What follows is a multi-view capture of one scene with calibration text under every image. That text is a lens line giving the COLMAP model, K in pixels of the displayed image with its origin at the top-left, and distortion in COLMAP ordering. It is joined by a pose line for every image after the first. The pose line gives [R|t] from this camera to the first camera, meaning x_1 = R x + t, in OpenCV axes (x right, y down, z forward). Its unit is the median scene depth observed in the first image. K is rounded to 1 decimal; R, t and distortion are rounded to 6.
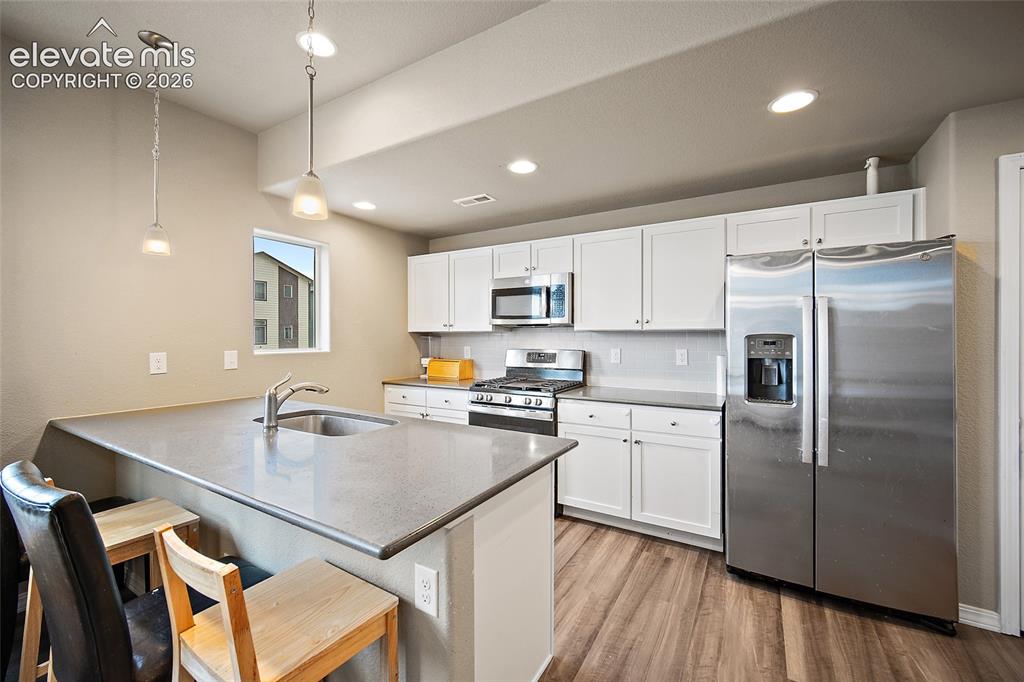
lens RADIAL K [[412.8, 0, 512.0], [0, 412.8, 341.0], [0, 0, 1]] dist [-0.001104, -0.000008]
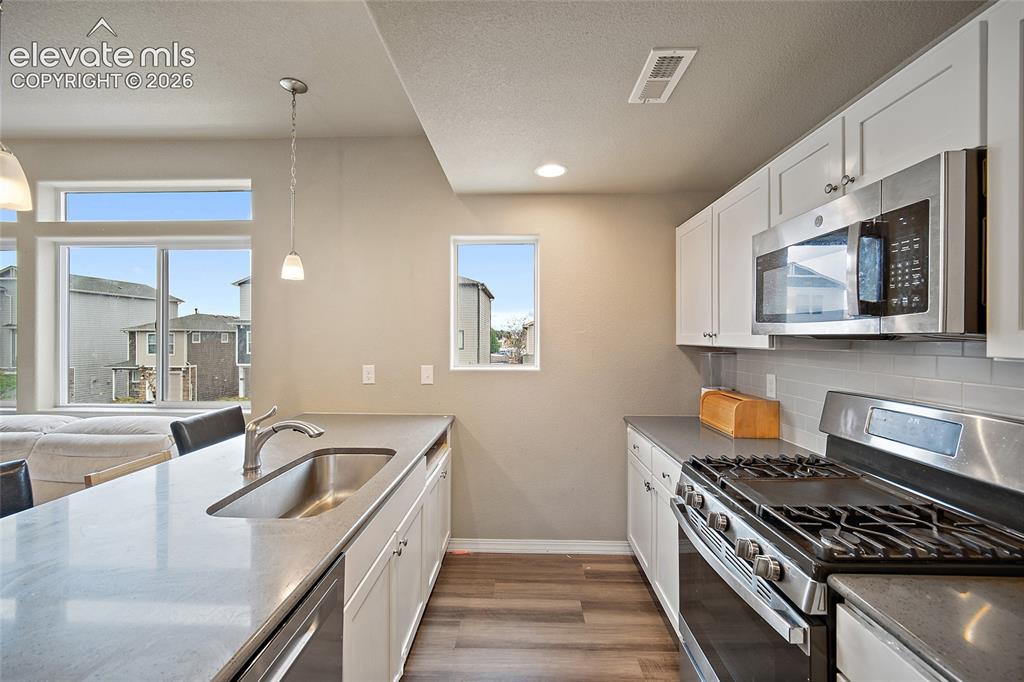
lens RADIAL K [[403.9, 0, 513.8], [0, 403.9, 338.7], [0, 0, 1]] dist [-0.000261, -0.000010]
pose [[0.493024, 0.002571, -0.870012, 0.215399], [-0.012288, 0.999916, -0.004009, -0.032242], [0.869929, 0.012667, 0.493015, 0.573292]]
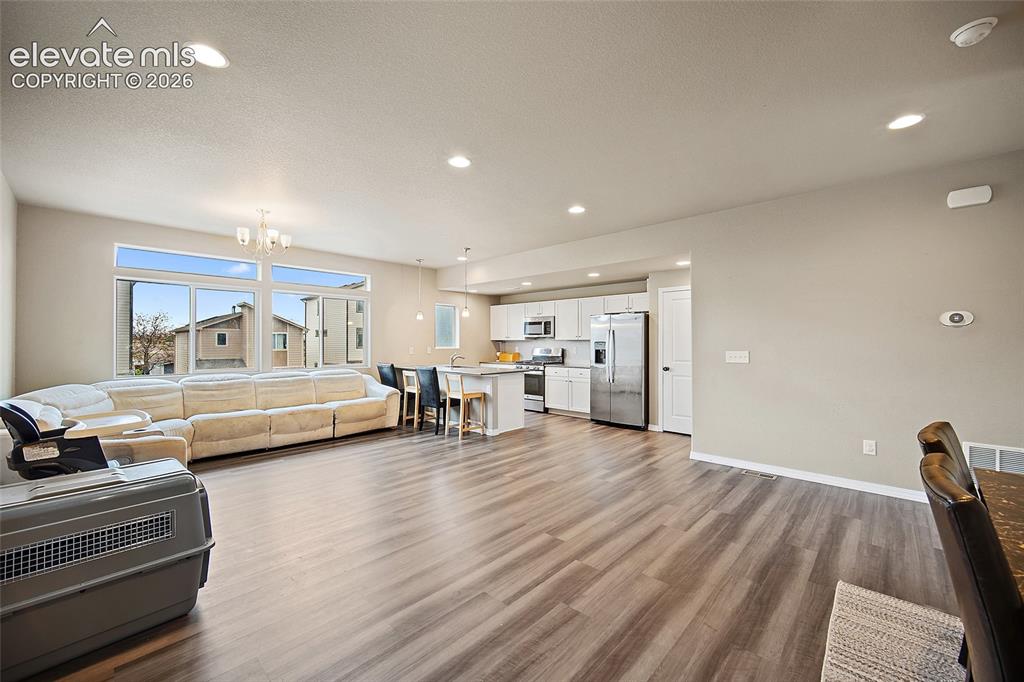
lens RADIAL K [[412.8, 0, 512.0], [0, 412.8, 341.0], [0, 0, 1]] dist [-0.001104, -0.000008]
pose [[0.976058, -0.001706, -0.217504, 0.409269], [-0.001119, 0.999917, -0.012864, 0.013008], [0.217508, 0.012799, 0.975975, -1.360263]]
